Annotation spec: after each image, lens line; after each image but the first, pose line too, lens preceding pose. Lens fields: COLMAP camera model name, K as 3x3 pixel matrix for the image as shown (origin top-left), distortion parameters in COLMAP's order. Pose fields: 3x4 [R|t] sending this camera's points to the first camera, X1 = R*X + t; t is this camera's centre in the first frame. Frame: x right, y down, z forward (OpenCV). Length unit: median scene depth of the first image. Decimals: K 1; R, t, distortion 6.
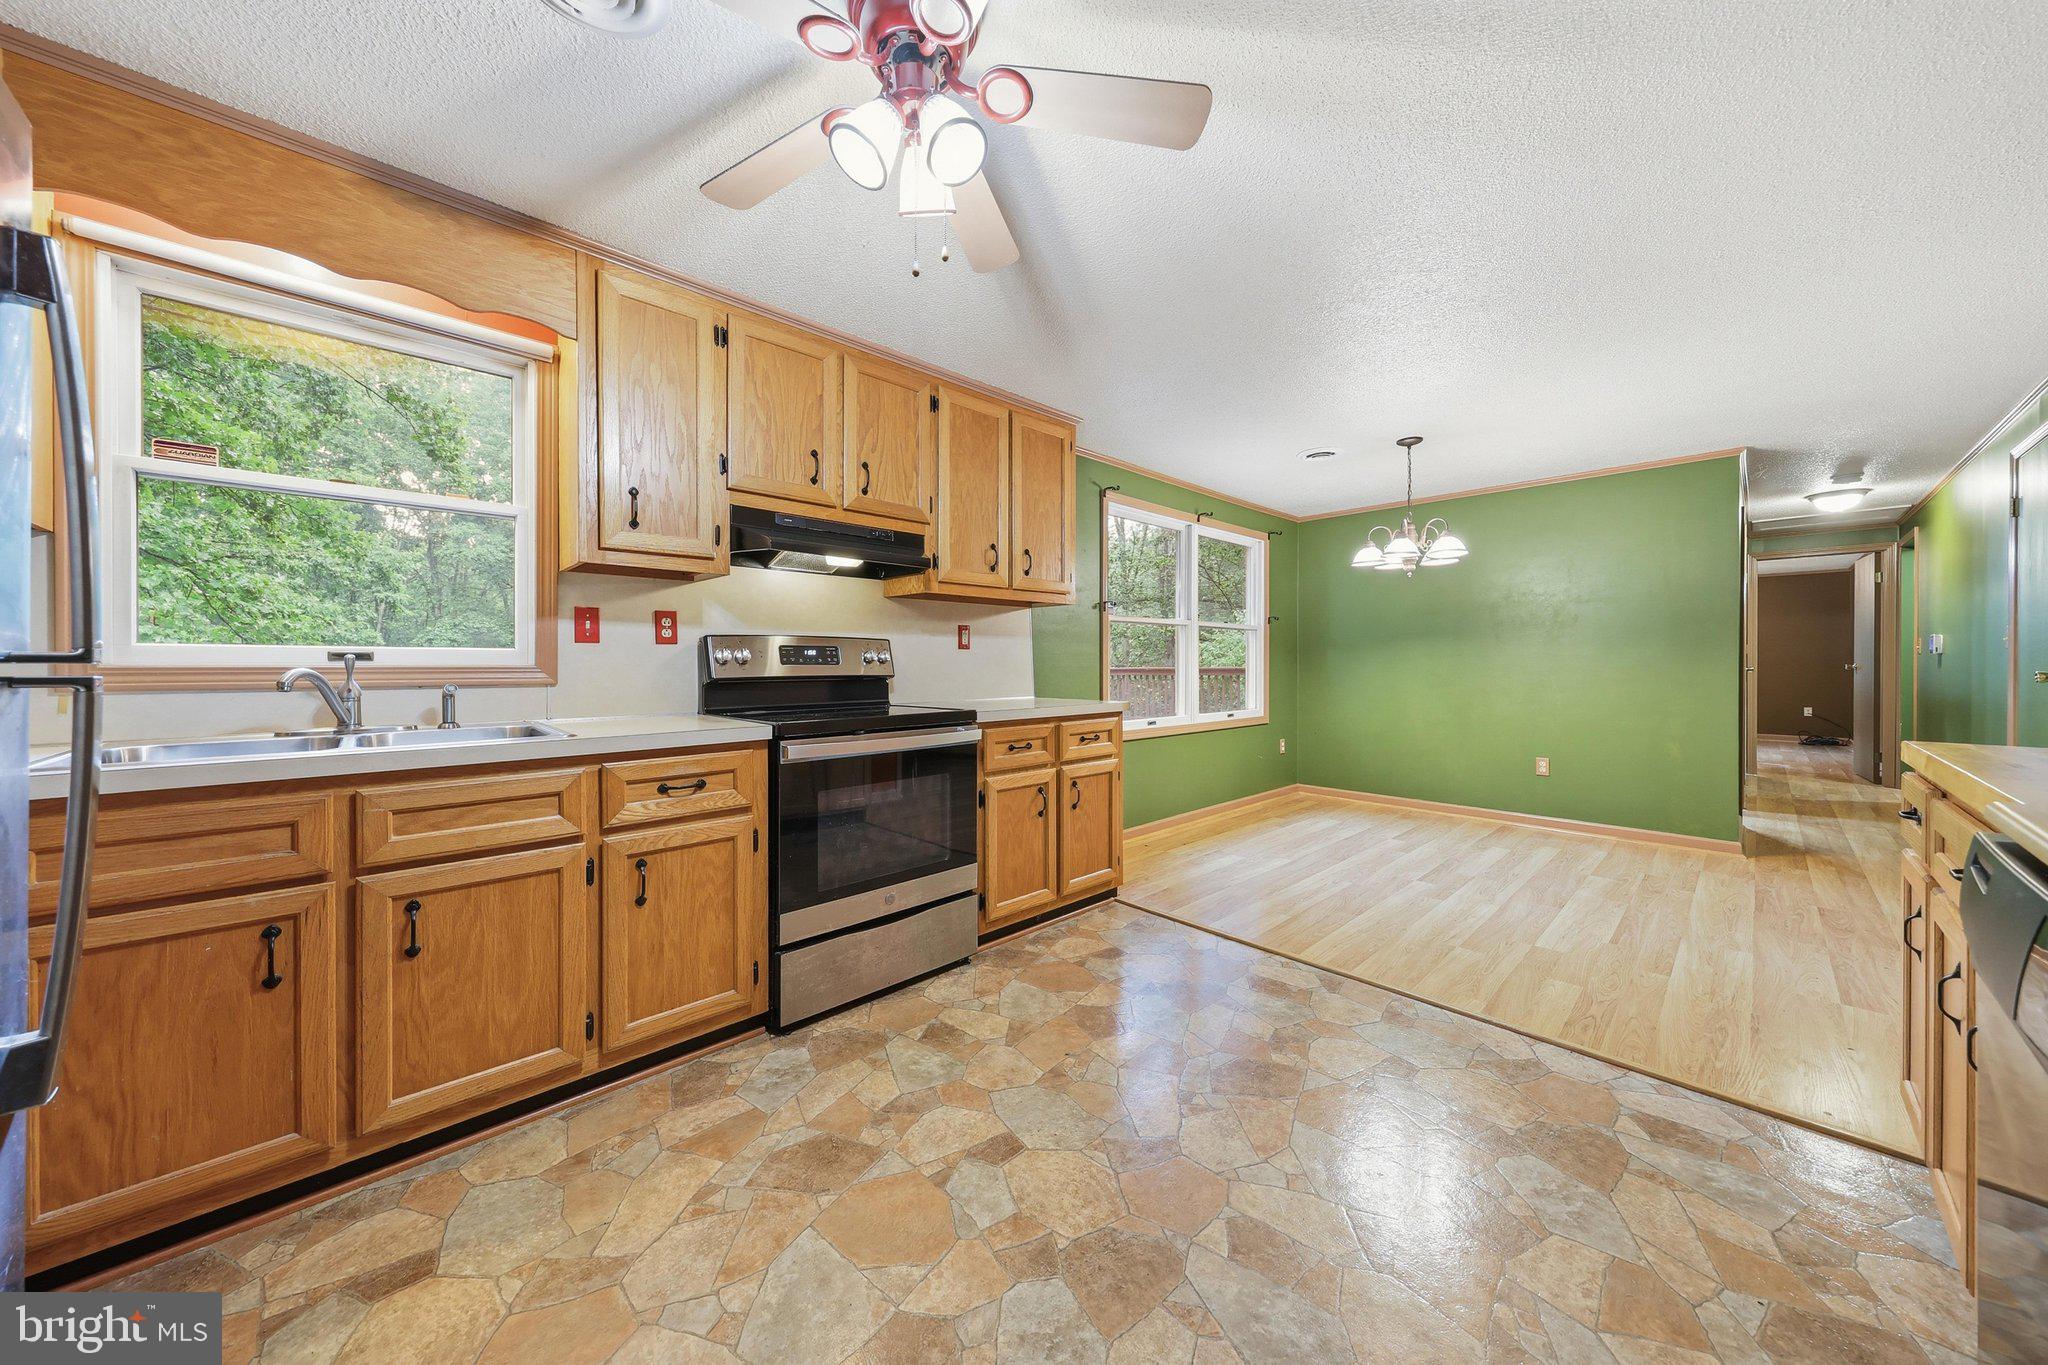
lens RADIAL K [[691.0, 0, 1032.4], [0, 691.0, 653.8], [0, 0, 1]] dist [0.000764, 0.000227]
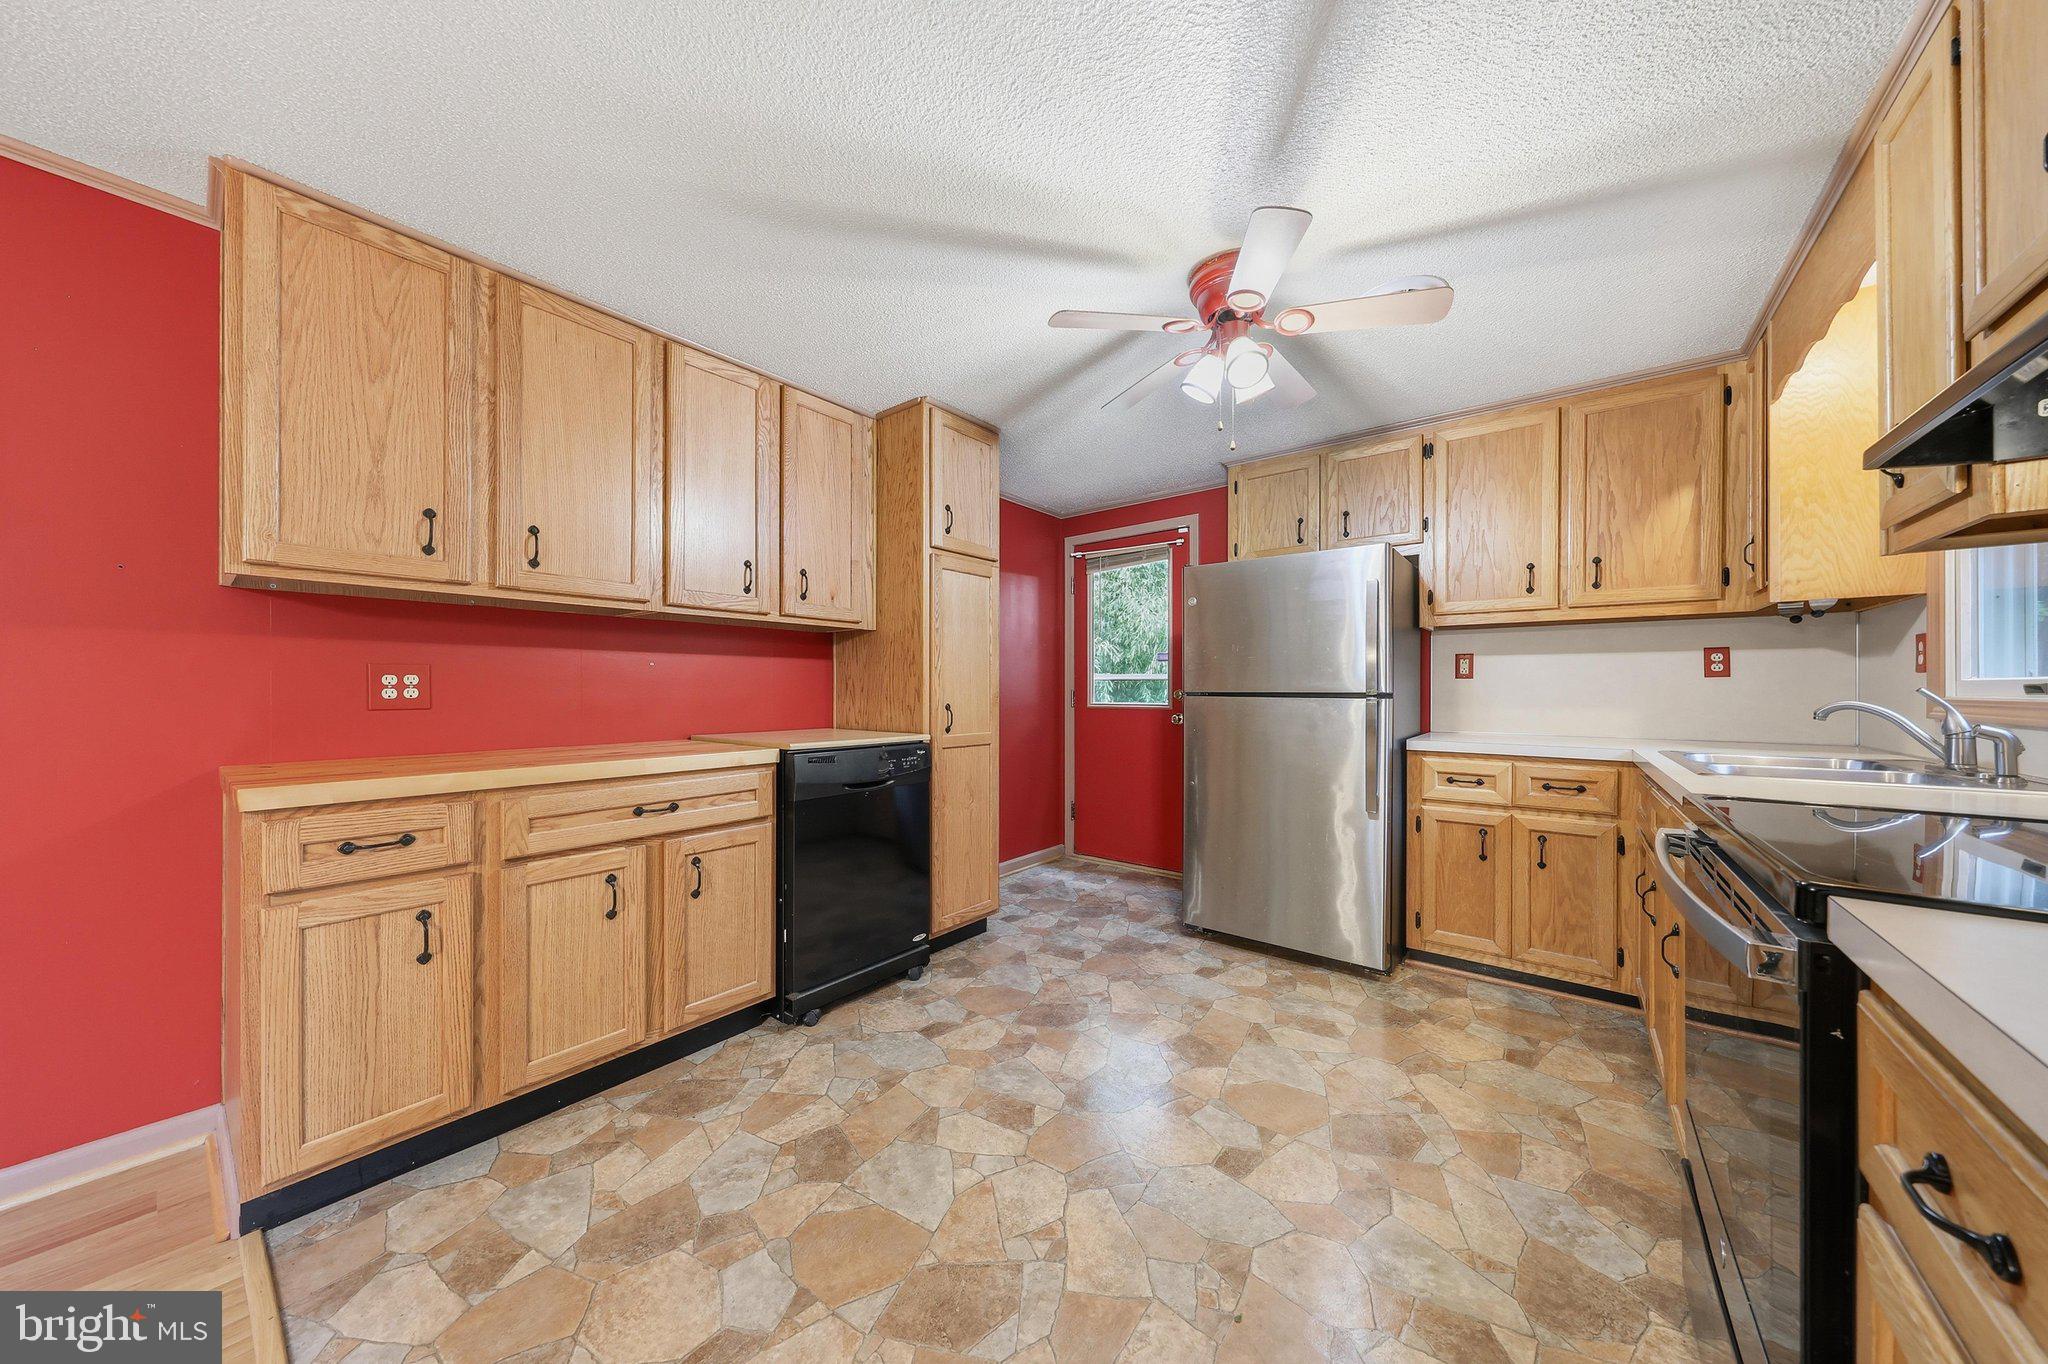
lens RADIAL K [[680.2, 0, 1002.5], [0, 680.2, 692.4], [0, 0, 1]] dist [-0.001005, -0.000089]
pose [[-0.994858, 0.002481, -0.101245, 0.284611], [0.003354, 0.999959, -0.008452, 0.007732], [0.101220, -0.008748, -0.994826, 1.396253]]
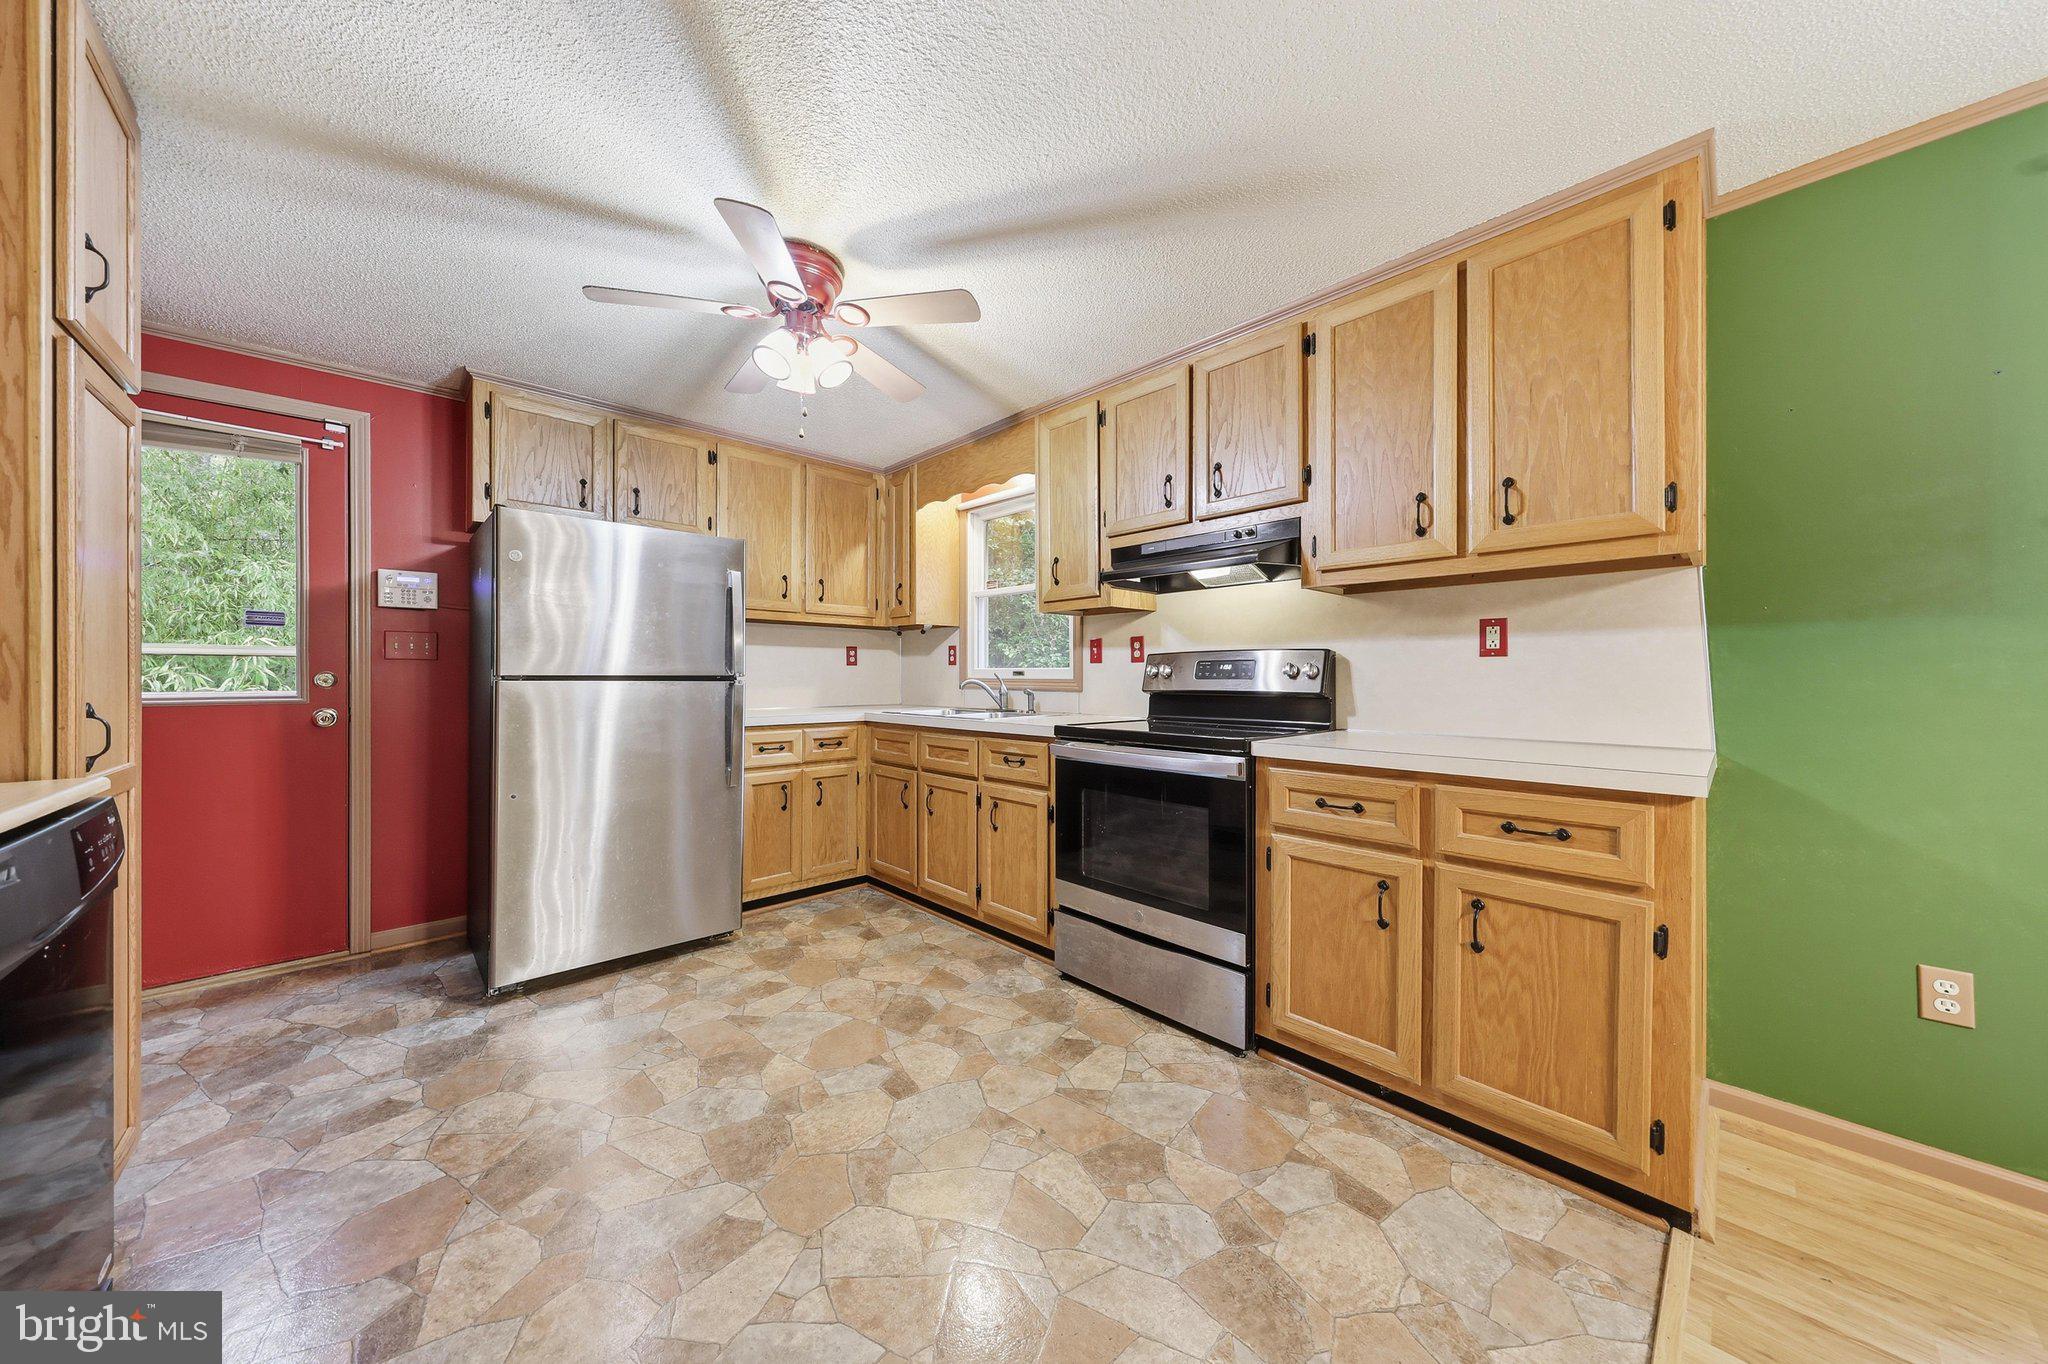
lens RADIAL K [[692.5, 0, 1023.8], [0, 692.5, 676.3], [0, 0, 1]] dist [-0.000095, 0.000024]
pose [[-0.020885, 0.002841, -0.999778, 0.798055], [0.013114, 0.999911, 0.002567, 0.006096], [0.999696, -0.013057, -0.020921, 0.874311]]
